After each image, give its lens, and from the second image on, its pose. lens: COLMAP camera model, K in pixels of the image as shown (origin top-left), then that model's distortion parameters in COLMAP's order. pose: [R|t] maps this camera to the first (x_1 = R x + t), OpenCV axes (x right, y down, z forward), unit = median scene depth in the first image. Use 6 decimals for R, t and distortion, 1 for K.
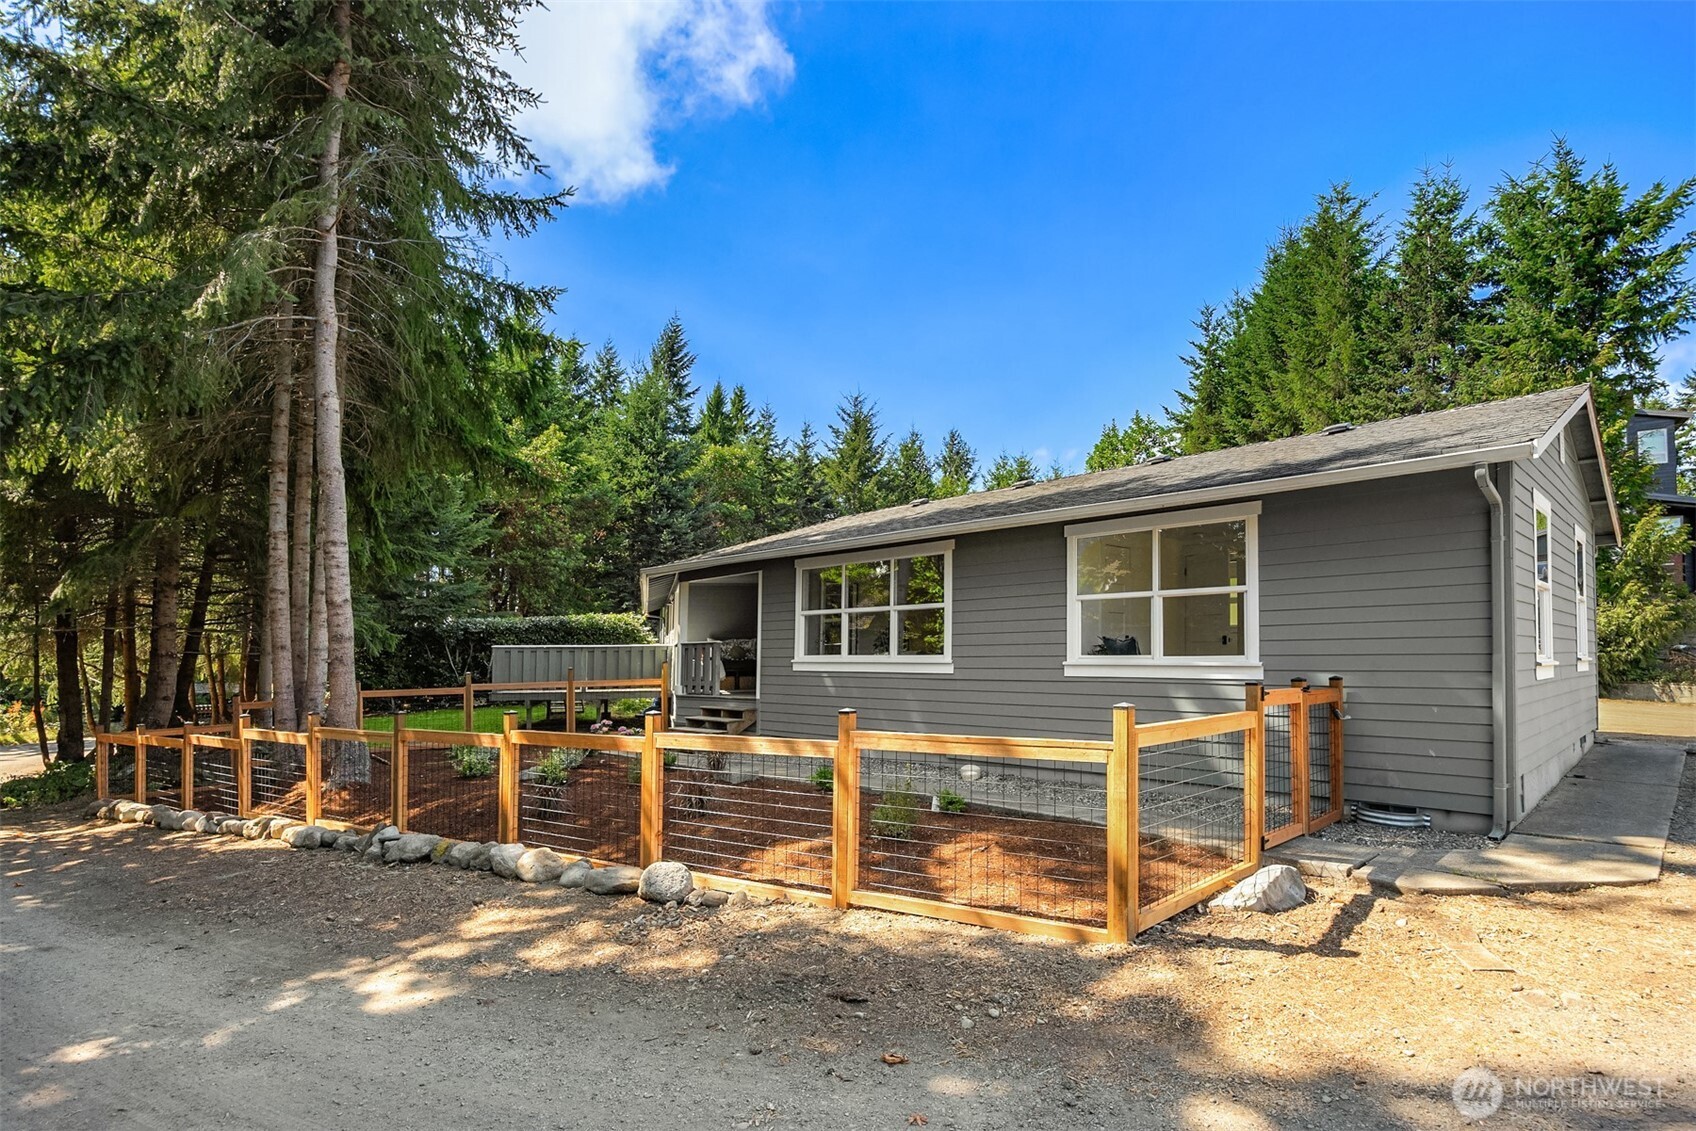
lens RADIAL K [[768.5, 0, 850.4], [0, 768.5, 632.9], [0, 0, 1]] dist [0.001193, -0.000072]
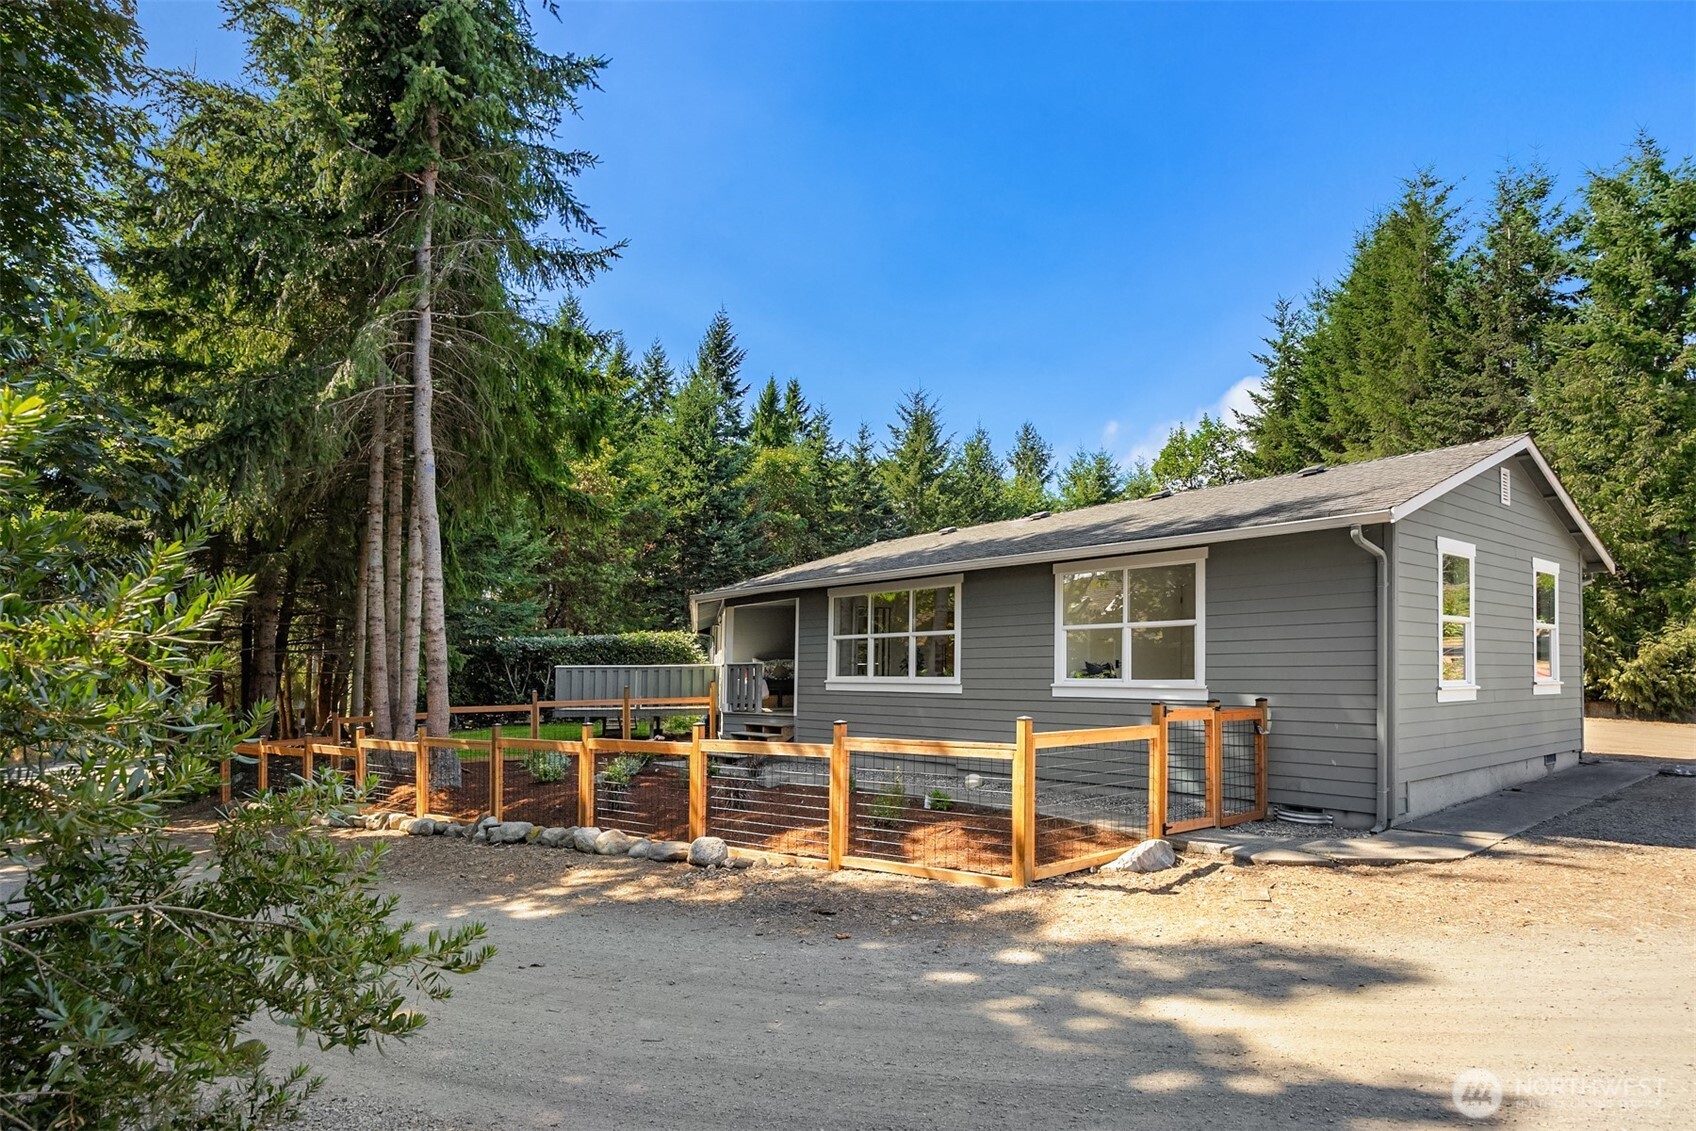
lens RADIAL K [[957.2, 0, 844.7], [0, 957.2, 637.3], [0, 0, 1]] dist [0.033234, -0.000104]
pose [[0.994055, -0.003172, -0.108833, 0.095281], [0.002942, 0.999993, -0.002272, -0.022009], [0.108839, 0.001938, 0.994057, -0.335829]]
